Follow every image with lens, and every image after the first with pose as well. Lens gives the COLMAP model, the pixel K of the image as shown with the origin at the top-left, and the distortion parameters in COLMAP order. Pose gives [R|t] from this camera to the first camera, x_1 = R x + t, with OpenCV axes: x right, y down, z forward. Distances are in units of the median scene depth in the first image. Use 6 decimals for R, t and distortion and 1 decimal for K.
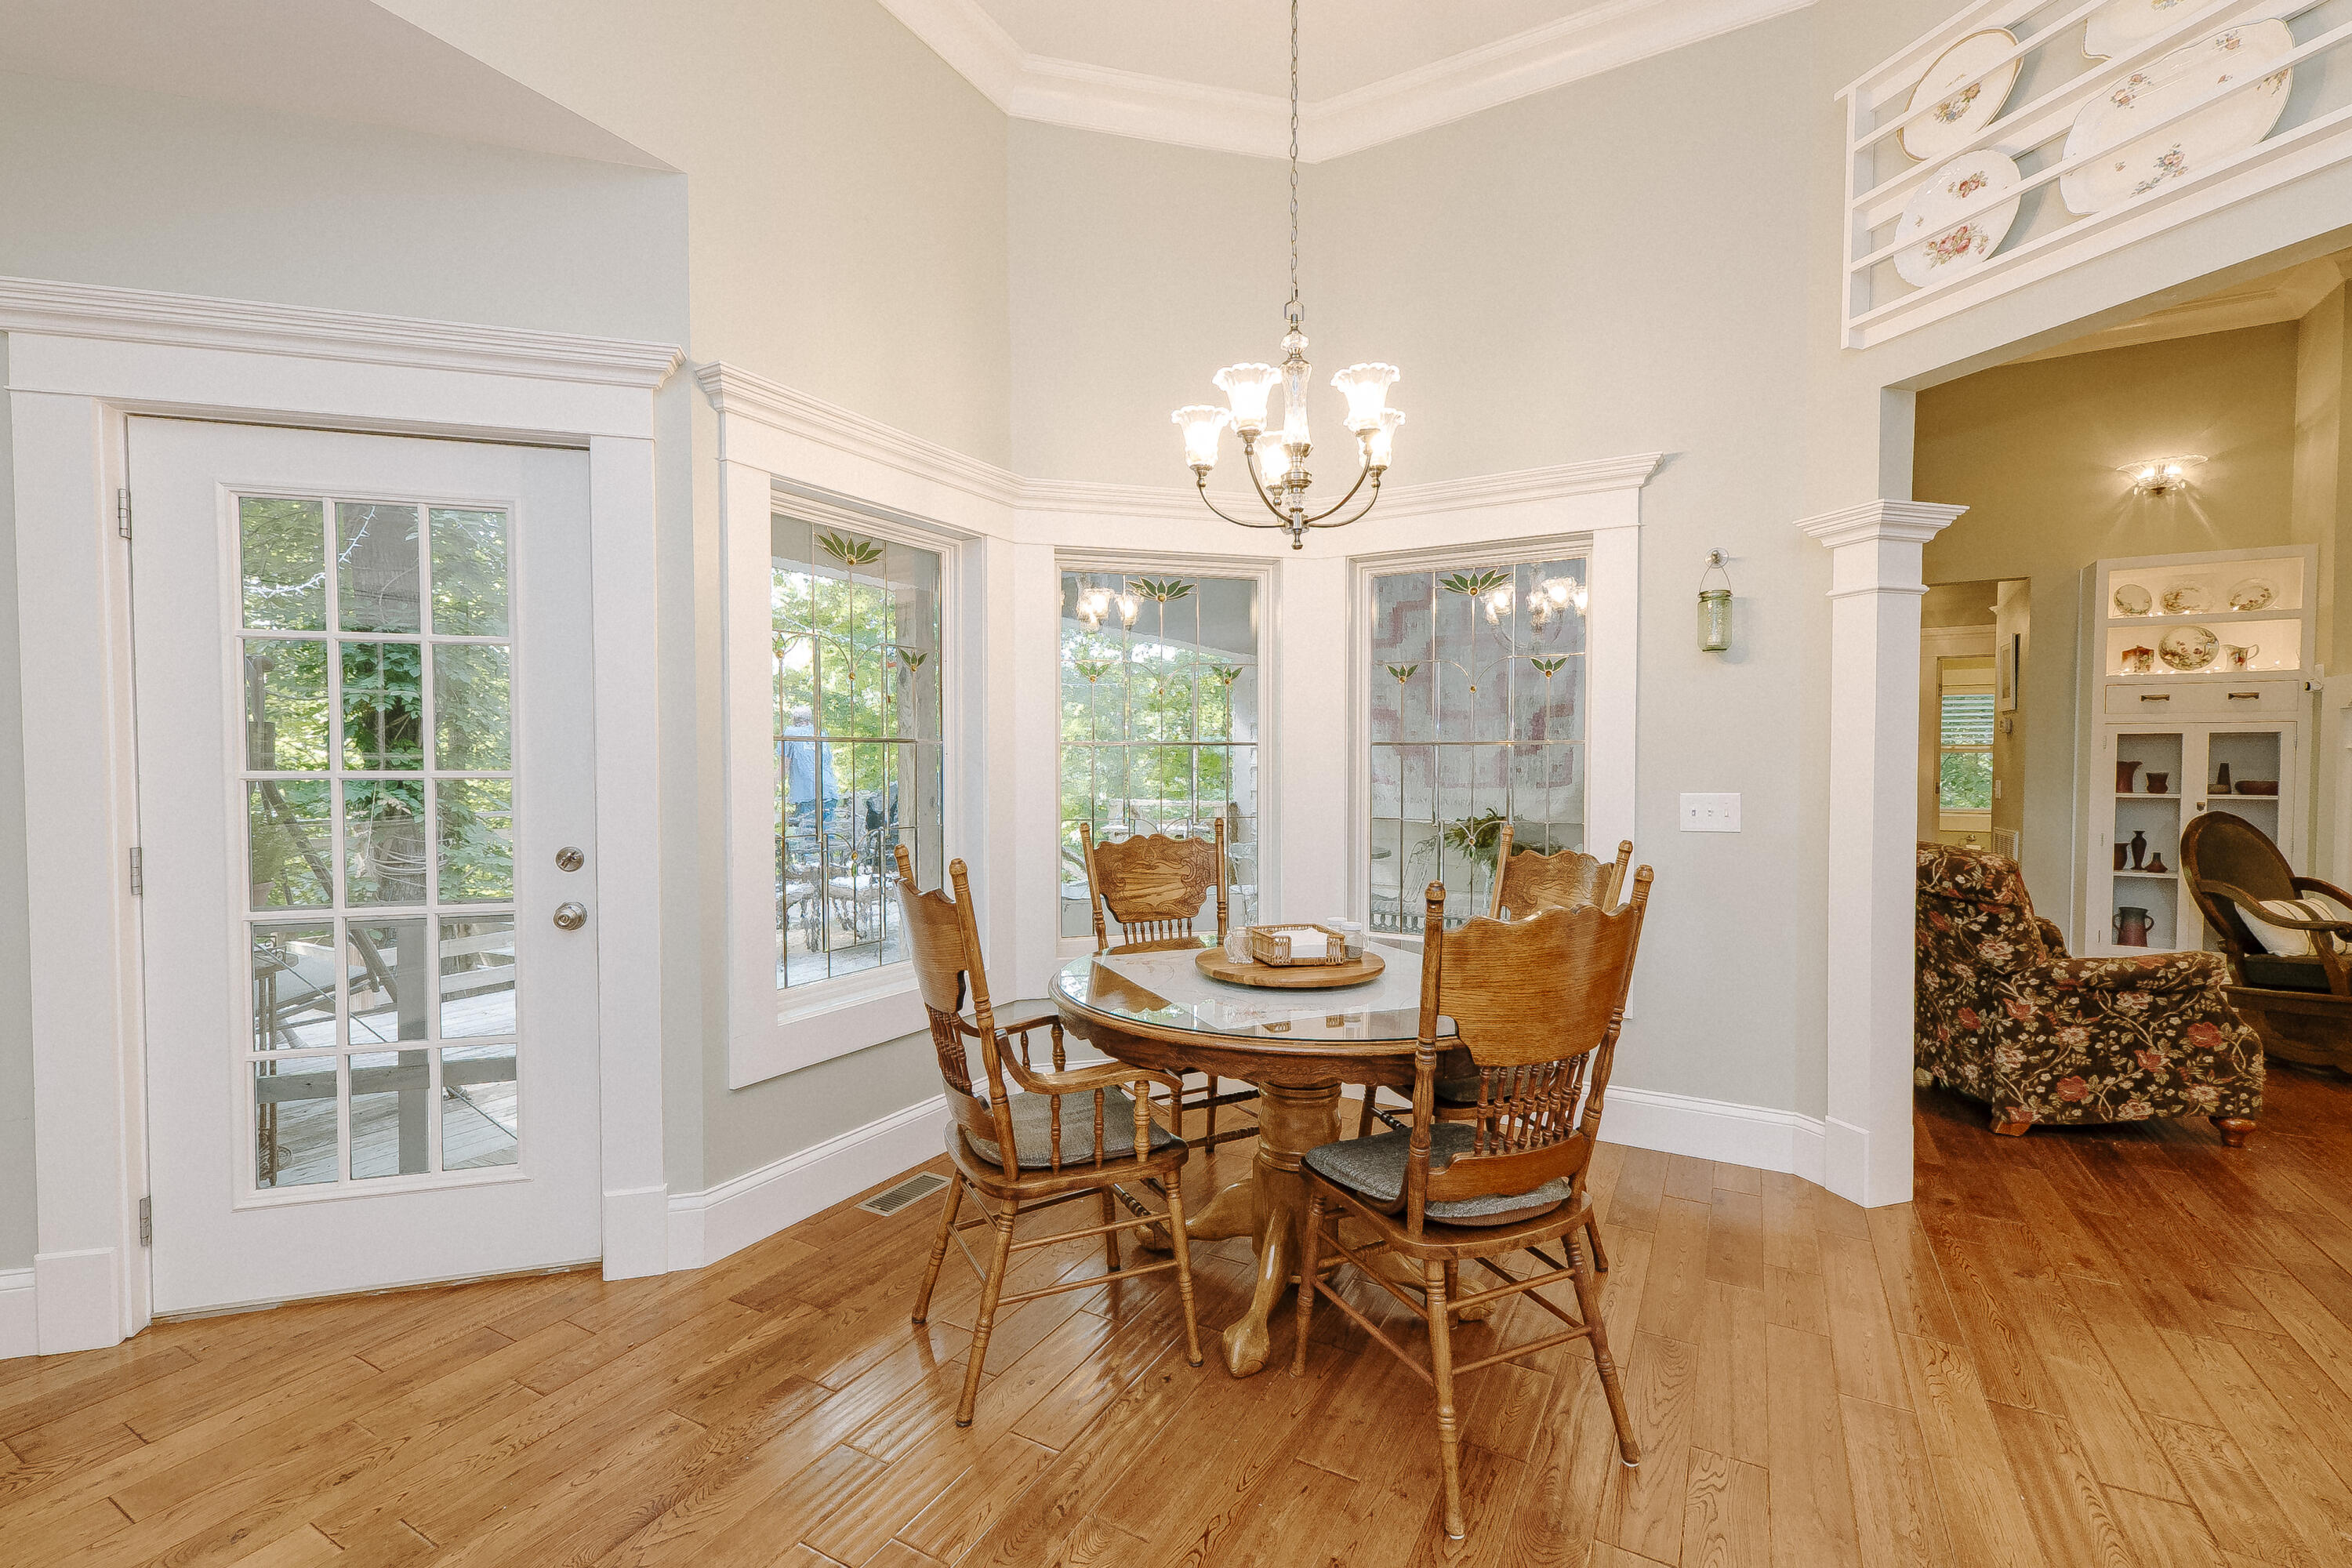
lens RADIAL K [[1016.6, 0, 1175.0], [0, 1016.6, 789.3], [0, 0, 1]] dist [0.003883, 0.000838]
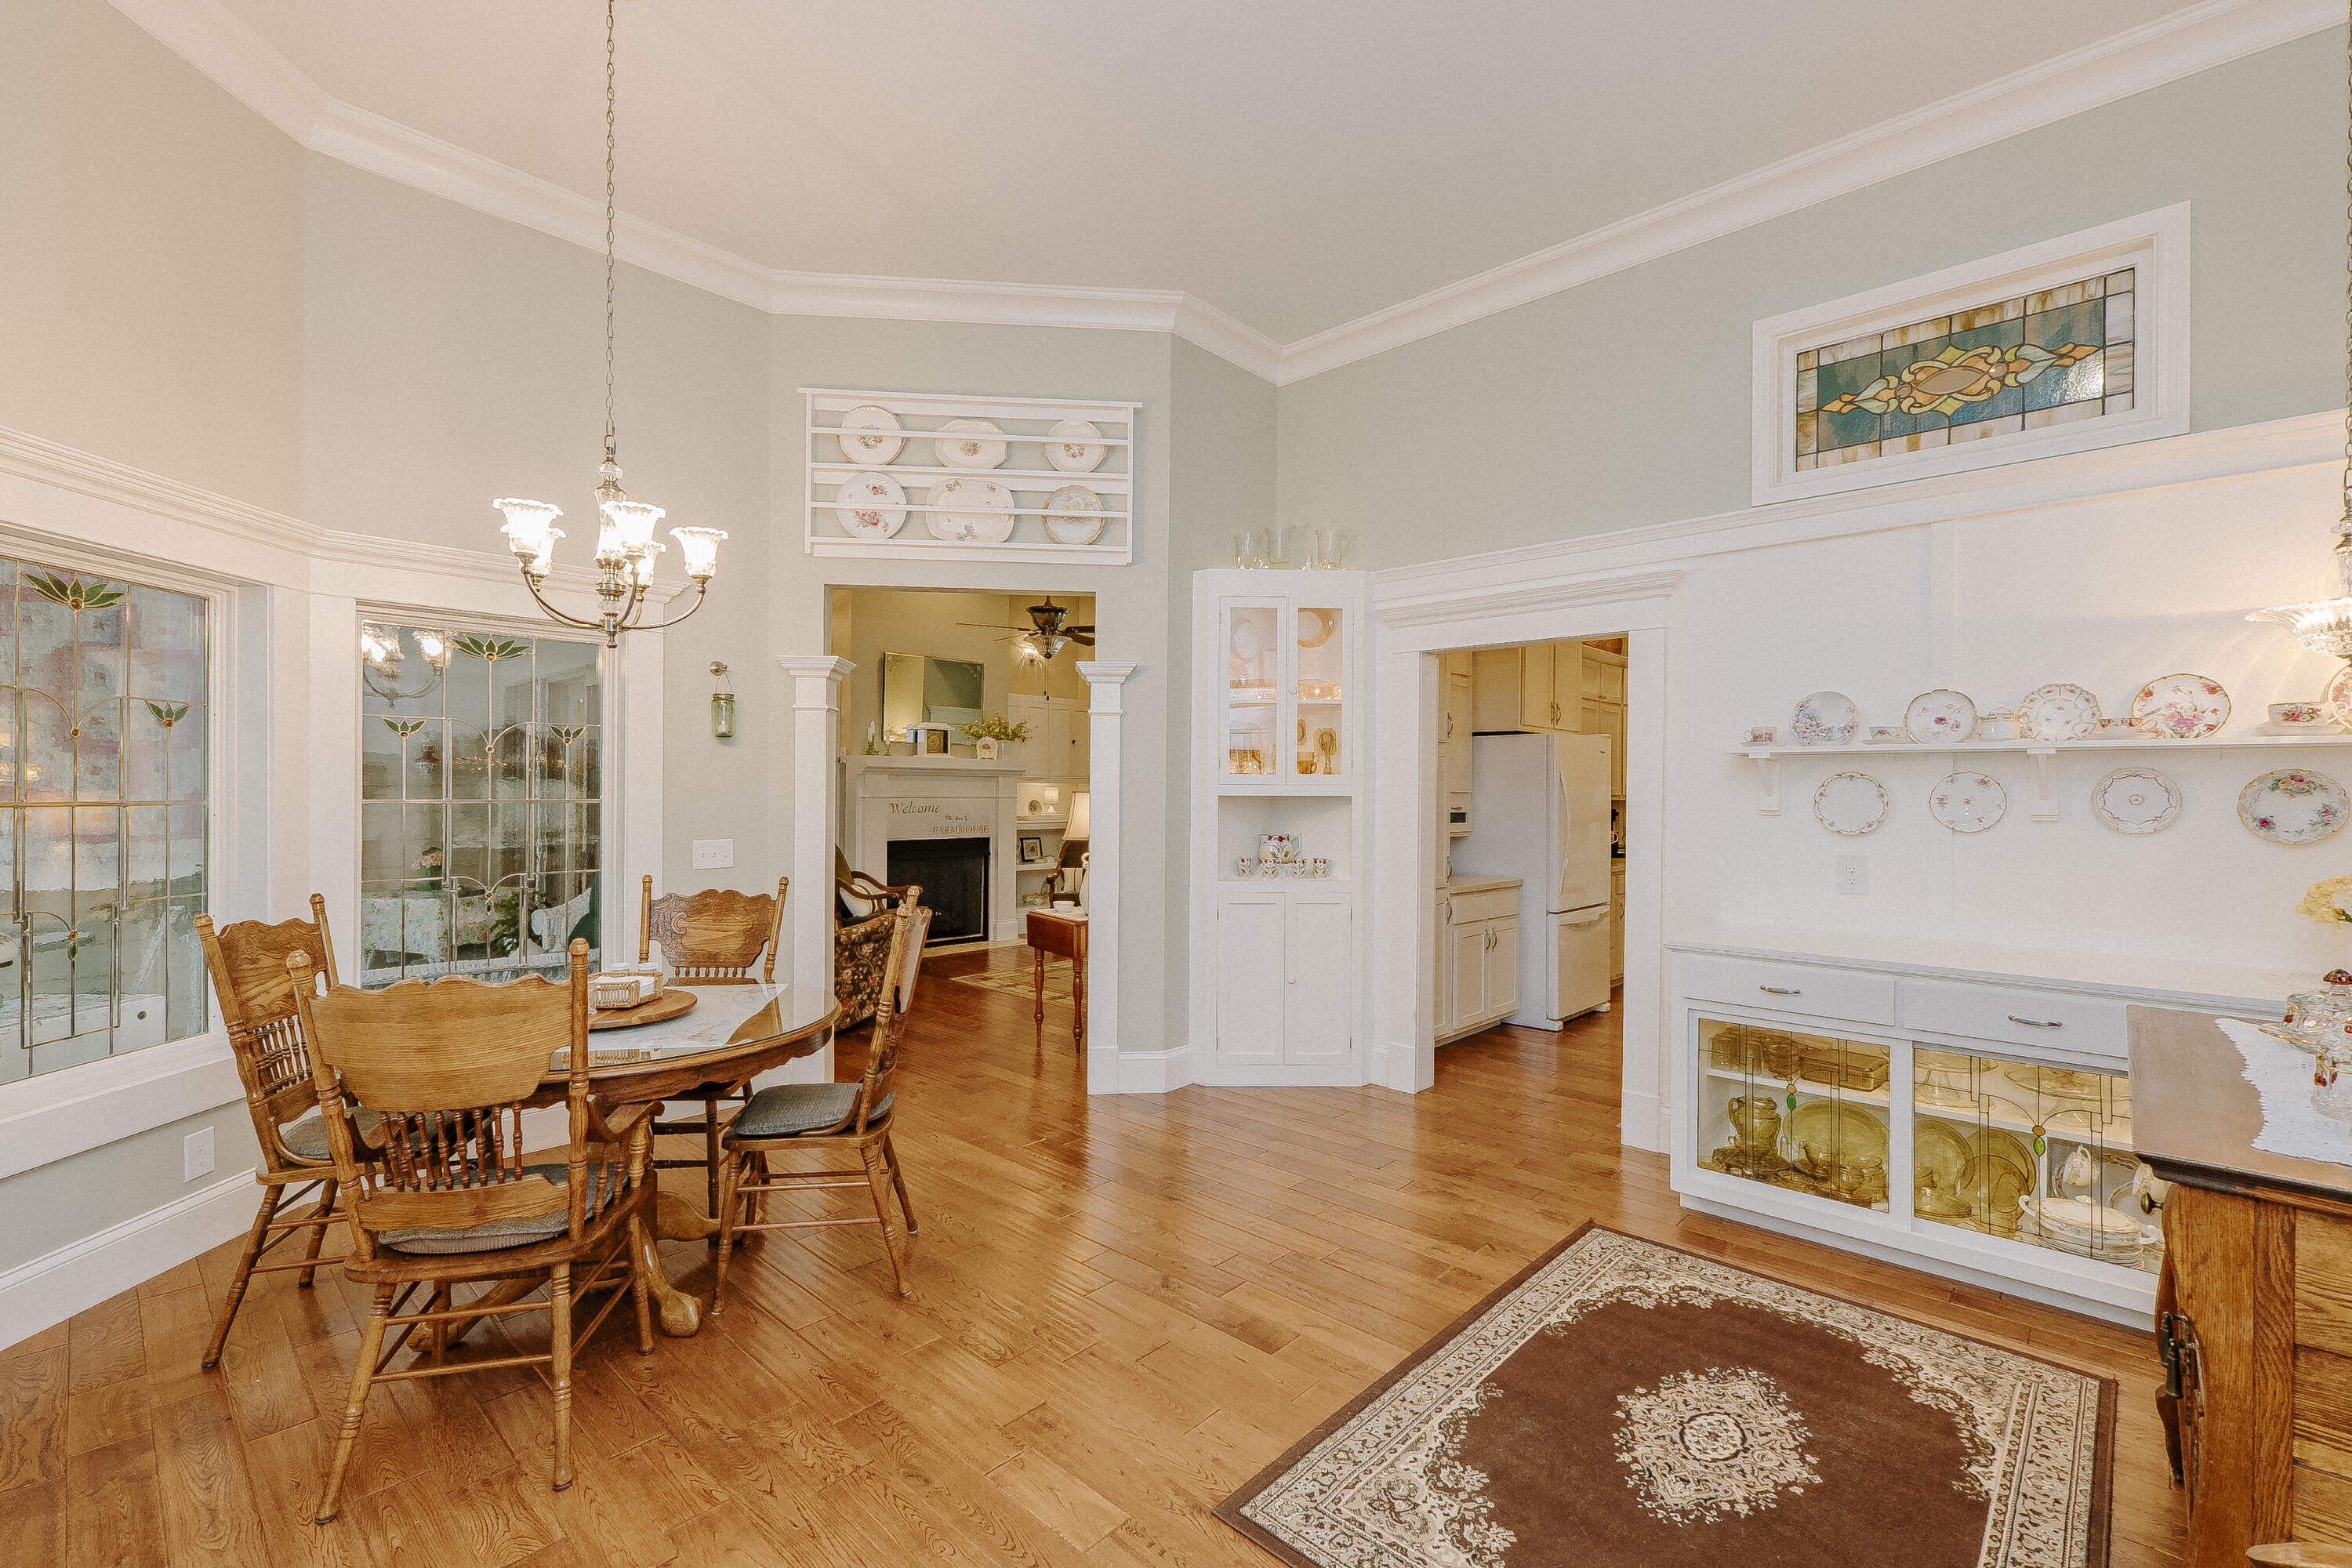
lens RADIAL K [[1016.6, 0, 1175.0], [0, 1016.6, 789.3], [0, 0, 1]] dist [0.003883, 0.000838]
pose [[0.232751, 0.002997, 0.972532, -0.680884], [0.020652, 0.999755, -0.008023, -0.042246], [-0.972317, 0.021952, 0.232632, 0.085917]]
